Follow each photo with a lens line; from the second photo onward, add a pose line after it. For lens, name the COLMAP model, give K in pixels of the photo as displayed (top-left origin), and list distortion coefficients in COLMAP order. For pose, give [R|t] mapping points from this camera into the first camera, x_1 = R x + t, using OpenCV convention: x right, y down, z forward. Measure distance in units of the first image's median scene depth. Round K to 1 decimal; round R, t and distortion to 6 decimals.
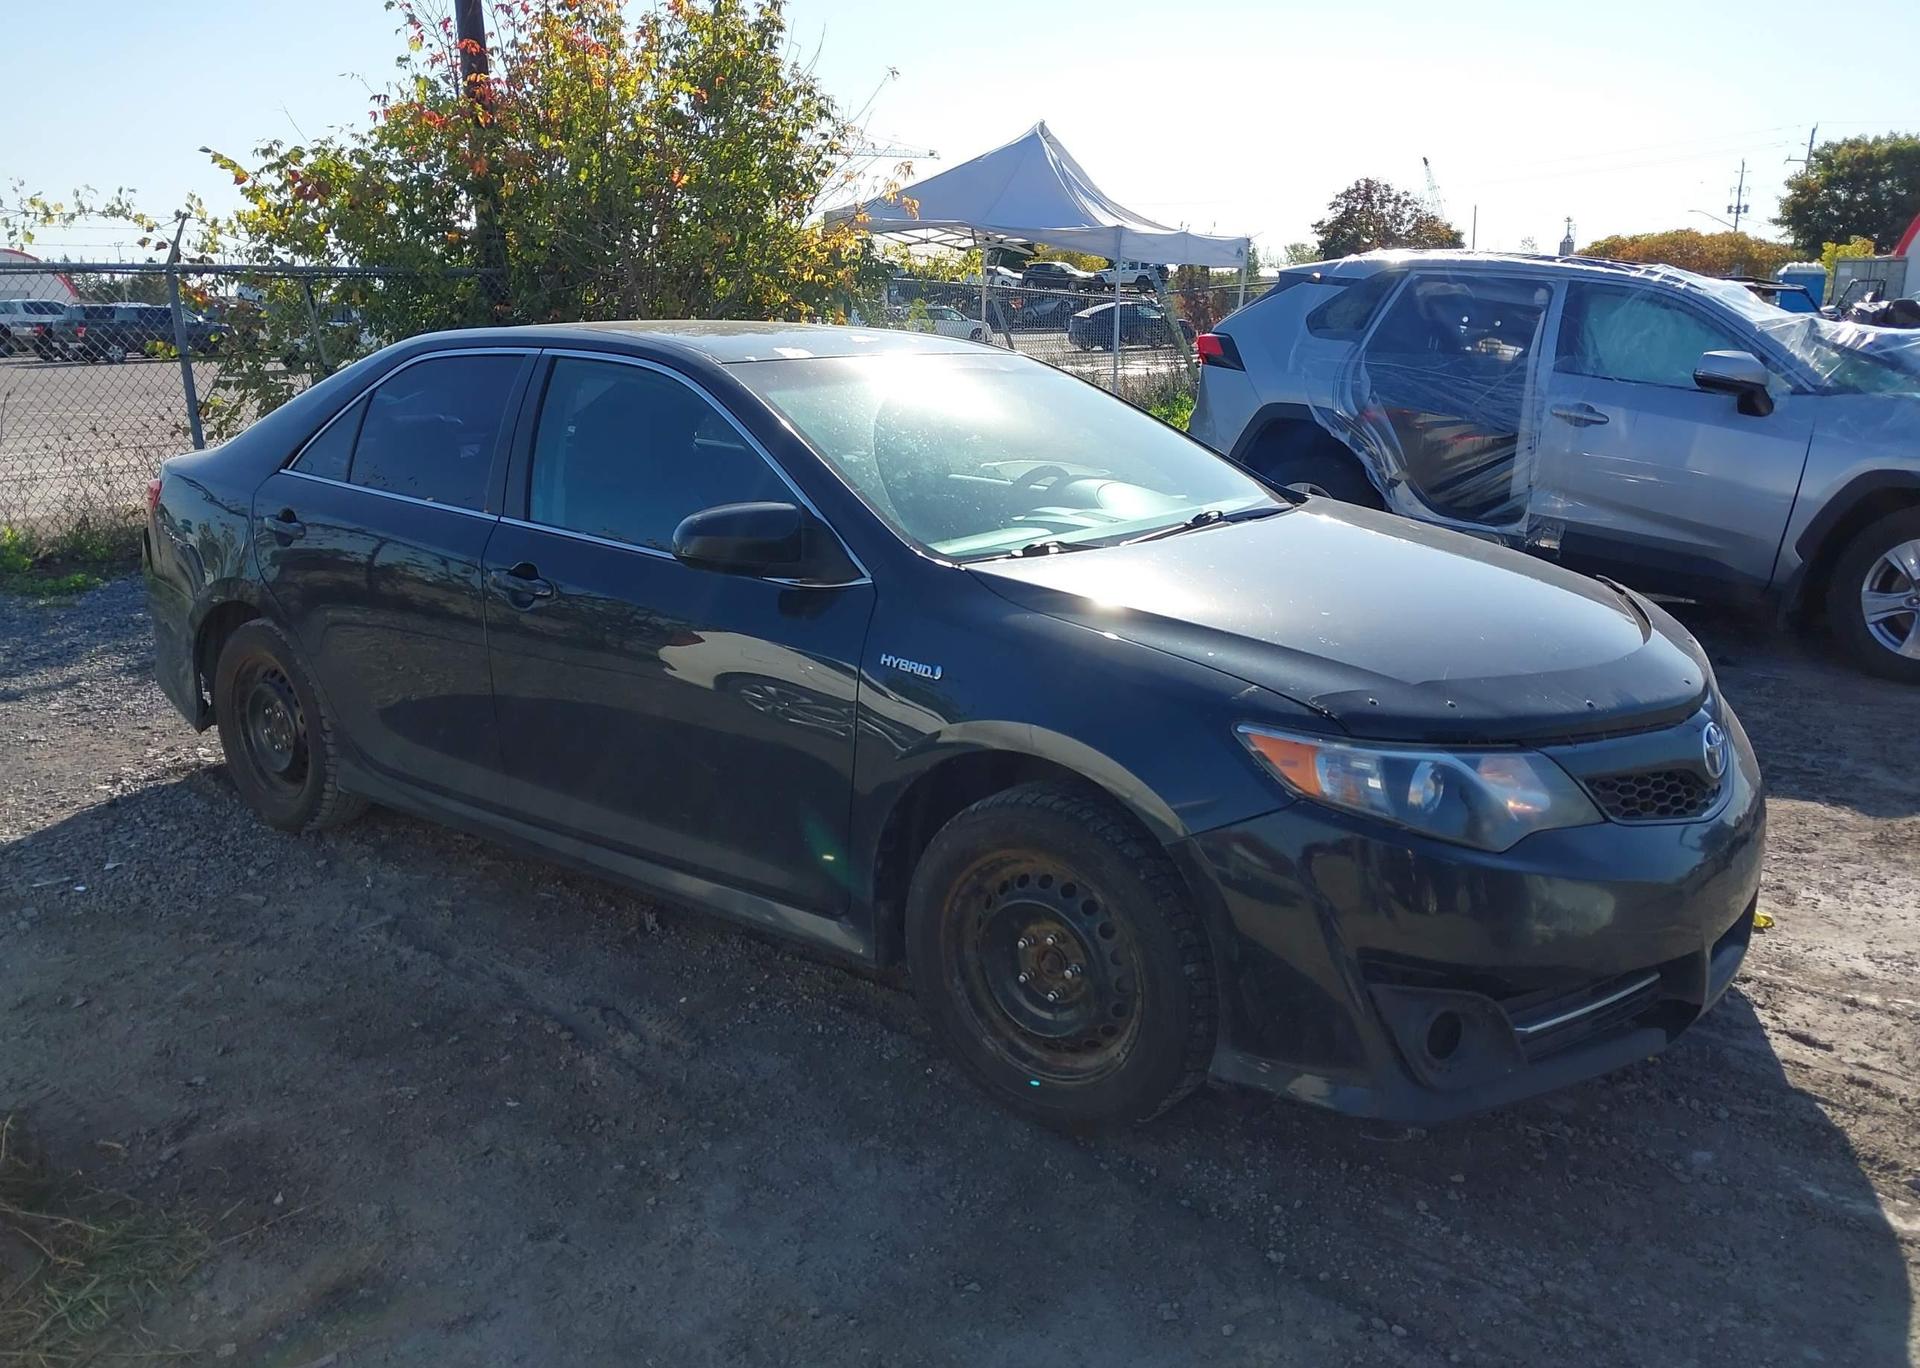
lens RADIAL K [[1509.6, 0, 959.1], [0, 1509.6, 714.6], [0, 0, 1]] dist [-0.002373, 0.004862]
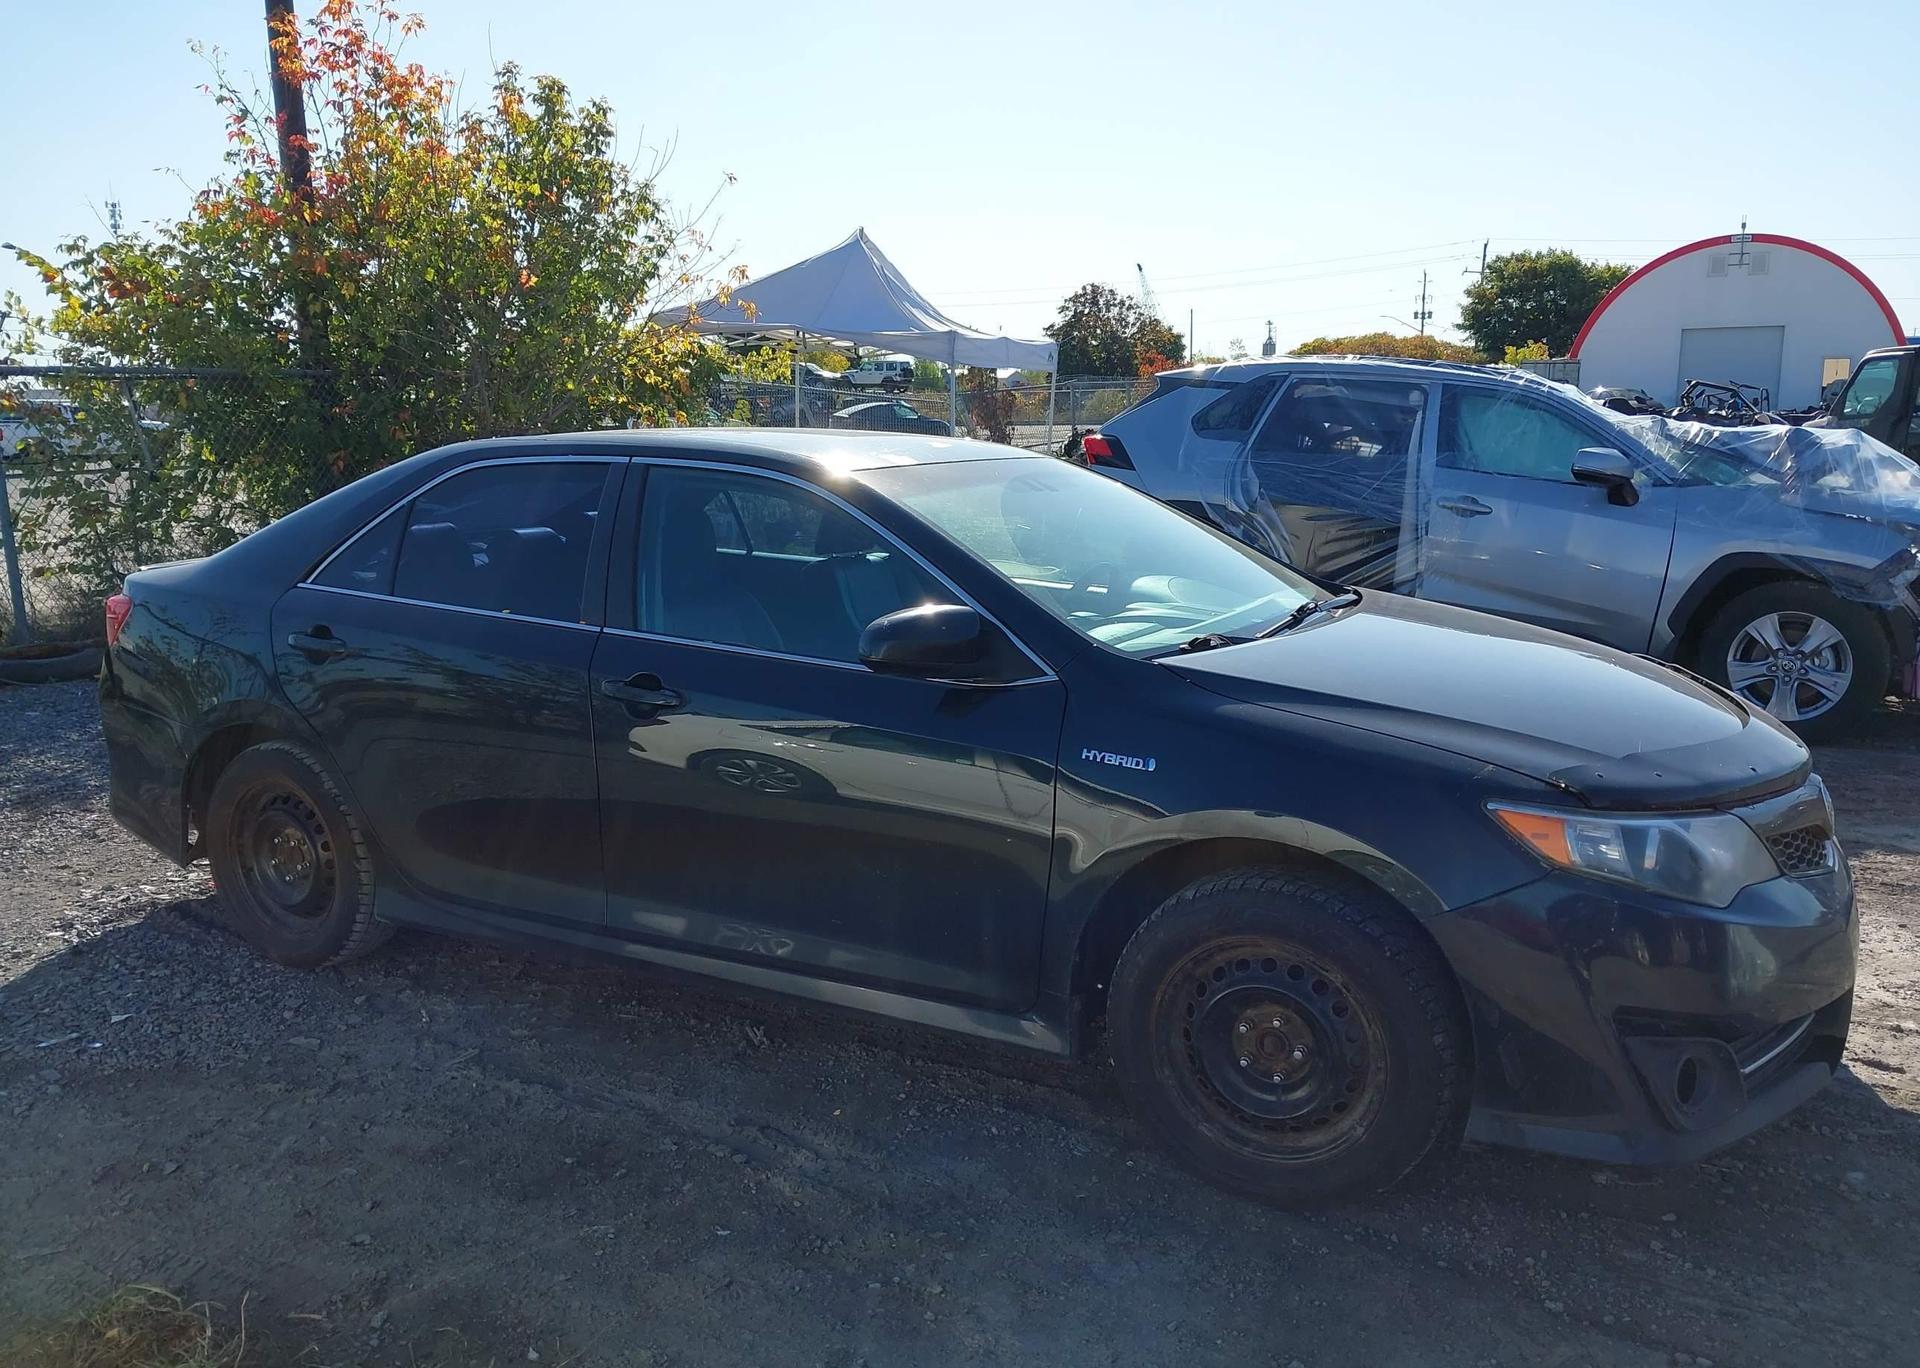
lens RADIAL K [[1511.9, 0, 958.8], [0, 1511.9, 730.1], [0, 0, 1]] dist [-0.003322, -0.003416]
pose [[0.985306, -0.038287, 0.166453, -0.174162], [0.046911, 0.997736, -0.048190, -0.005096], [-0.164231, 0.055290, 0.984871, 0.004555]]
